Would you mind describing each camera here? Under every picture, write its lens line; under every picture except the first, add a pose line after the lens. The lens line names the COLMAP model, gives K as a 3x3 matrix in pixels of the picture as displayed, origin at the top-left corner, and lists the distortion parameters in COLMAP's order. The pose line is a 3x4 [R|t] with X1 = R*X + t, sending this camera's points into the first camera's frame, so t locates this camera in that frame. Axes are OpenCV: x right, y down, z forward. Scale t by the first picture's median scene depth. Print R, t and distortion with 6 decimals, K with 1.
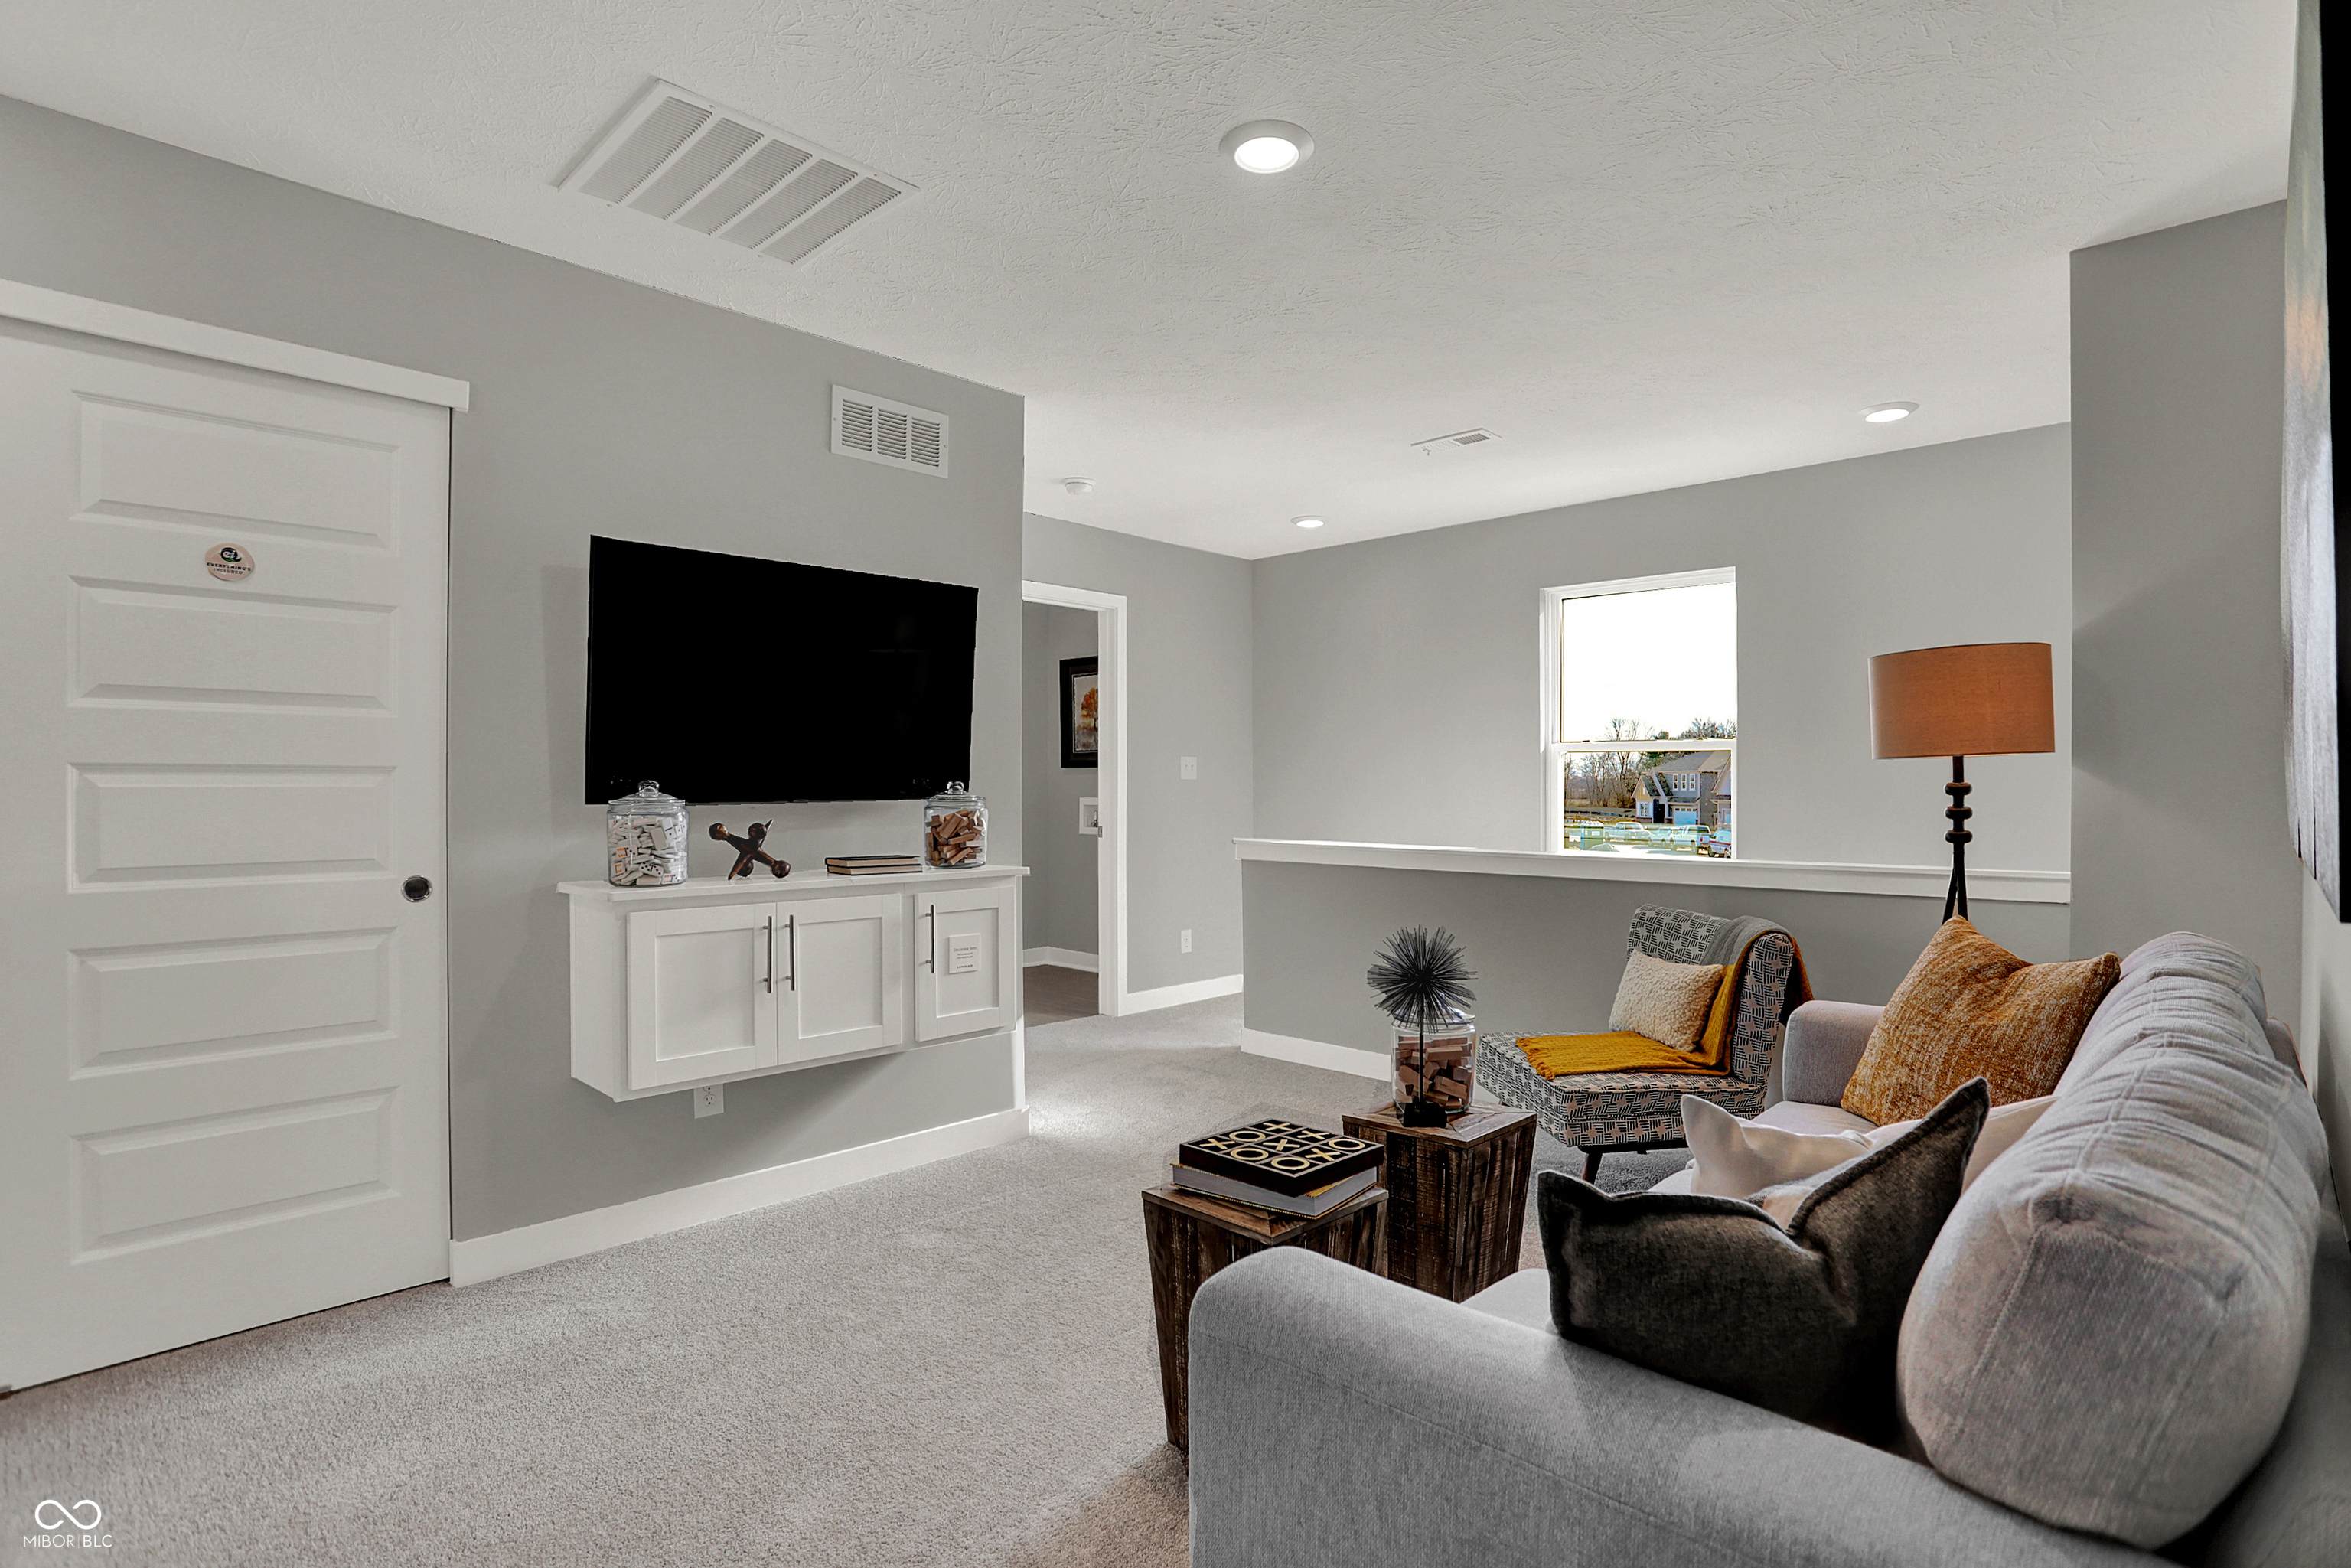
lens RADIAL K [[1154.8, 0, 1189.1], [0, 1154.8, 778.9], [0, 0, 1]] dist [-0.083132, 0.028945]
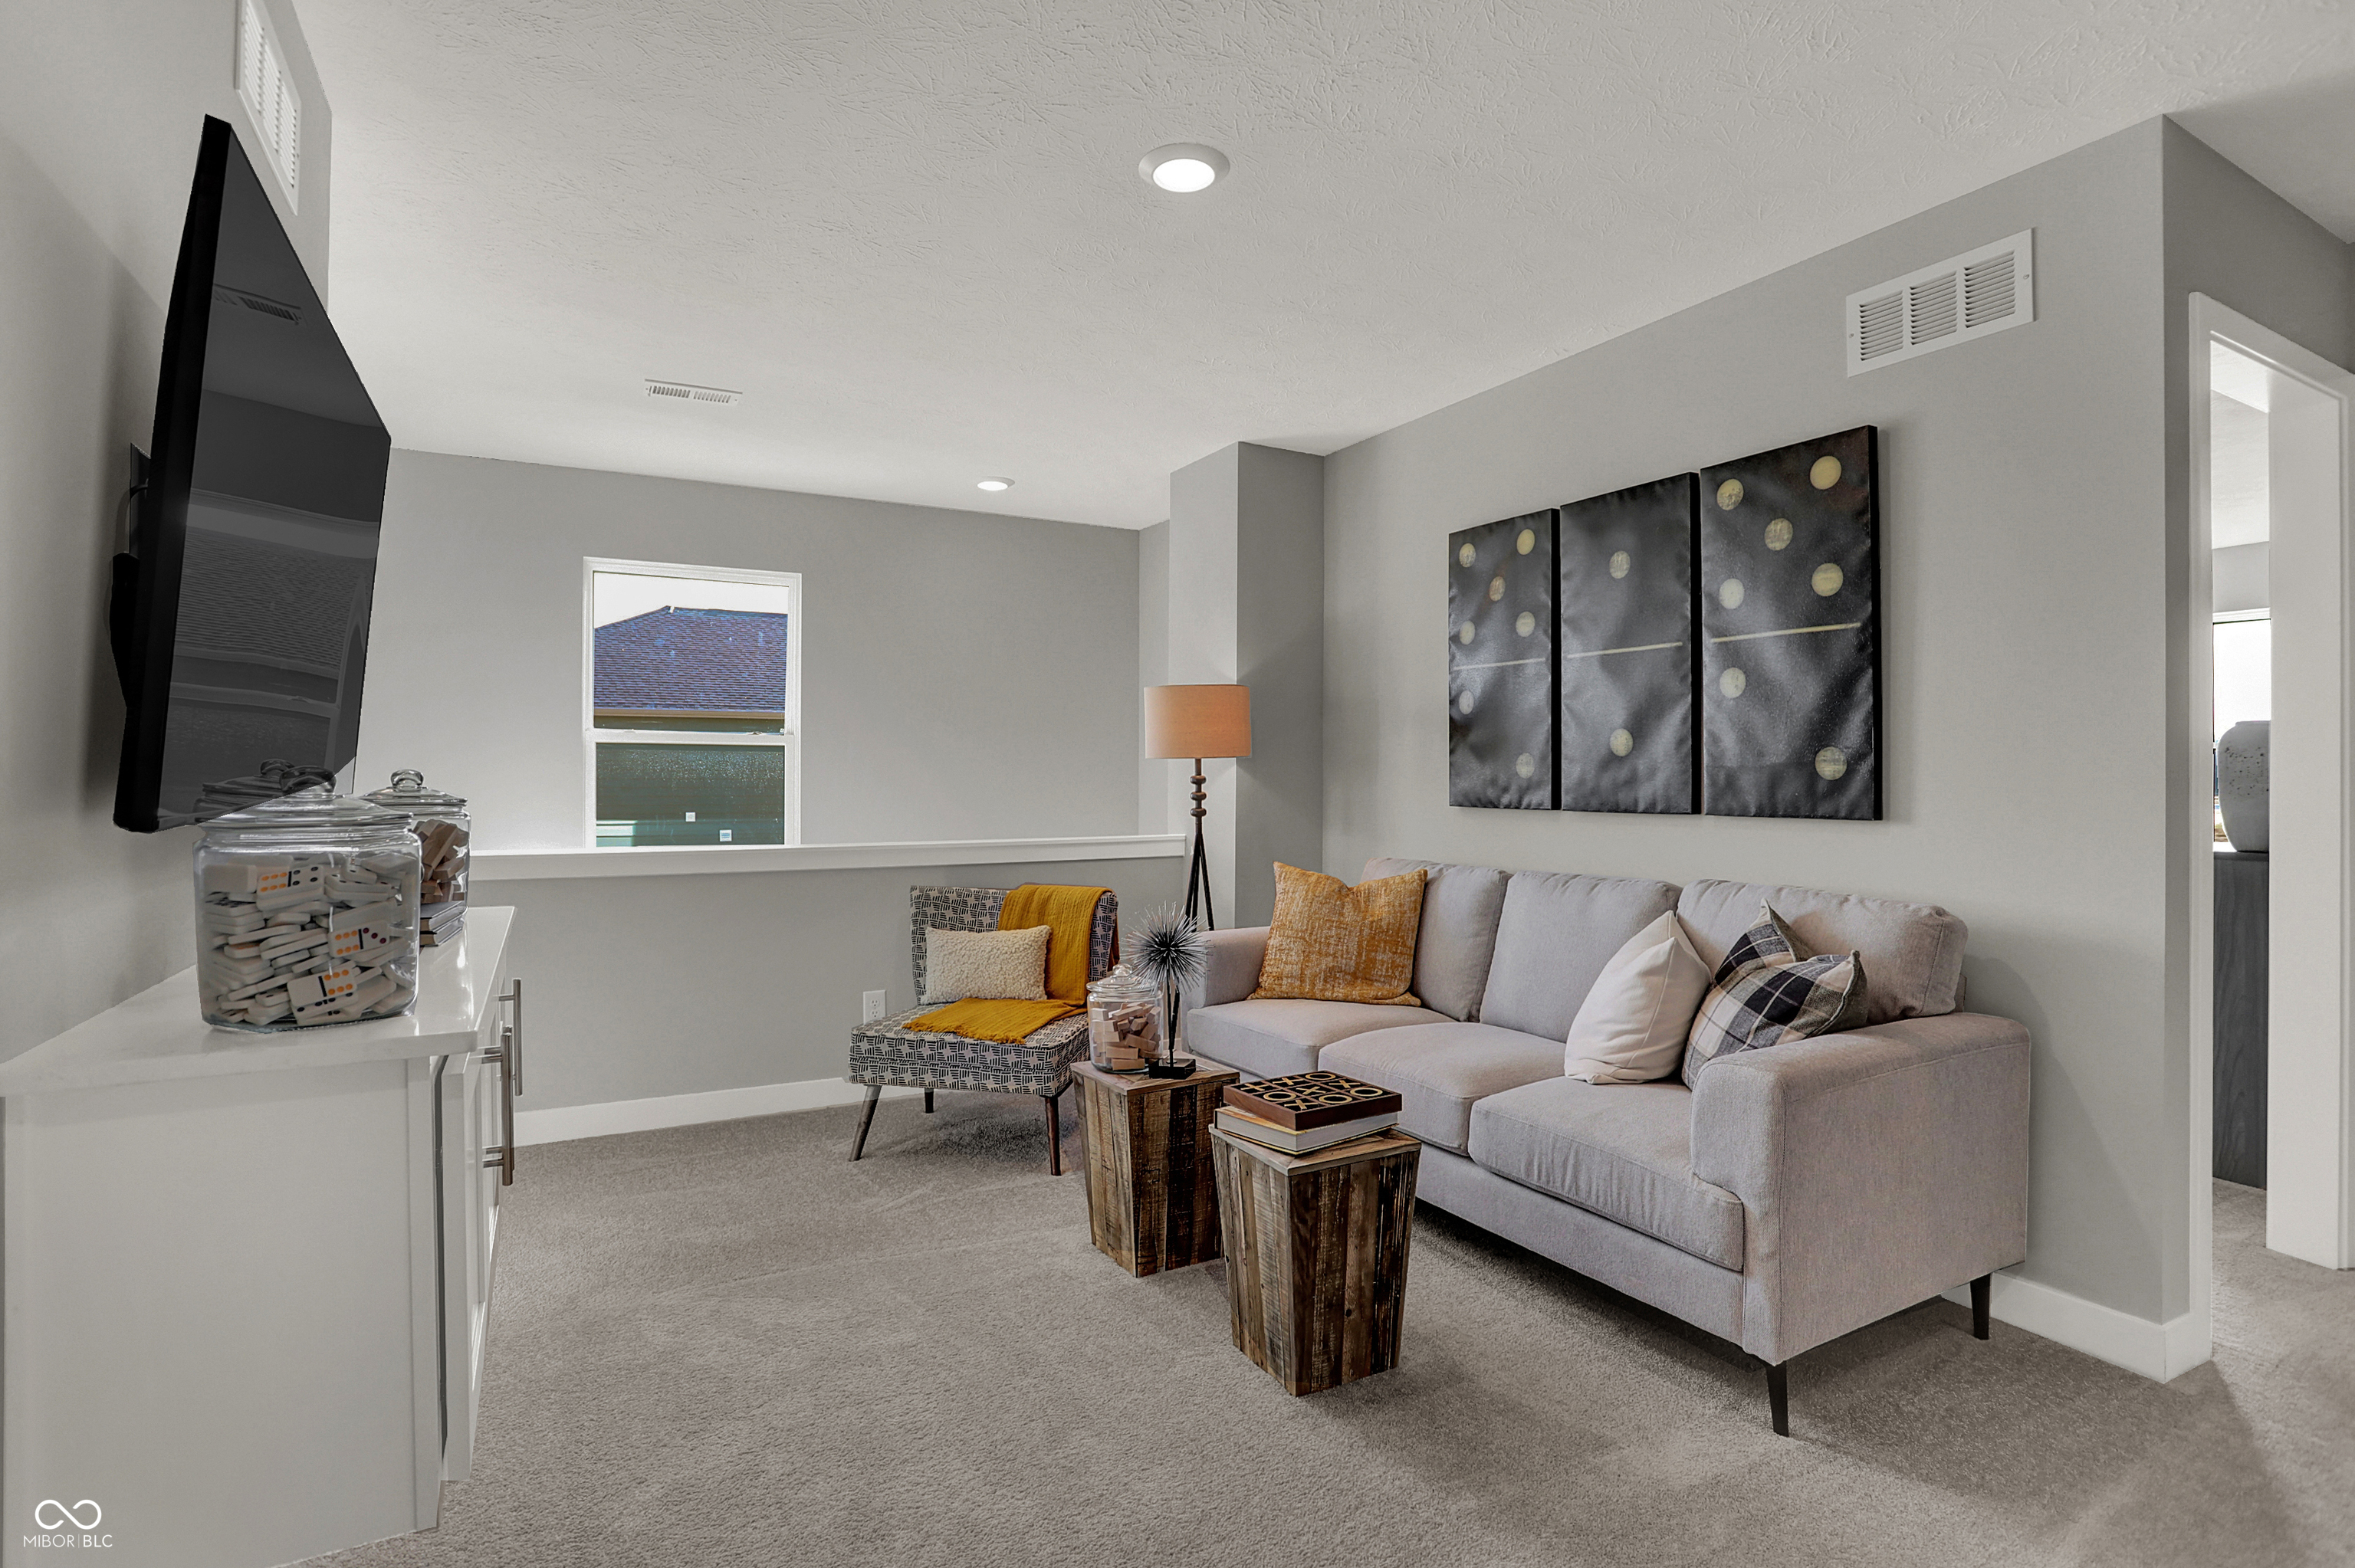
lens RADIAL K [[1156.7, 0, 1191.1], [0, 1156.7, 778.8], [0, 0, 1]] dist [-0.083132, 0.028945]
pose [[0.285004, -0.001316, 0.958526, -0.776546], [-0.005275, 0.999982, 0.002941, 0.003084], [-0.958512, -0.005894, 0.284992, 0.578486]]
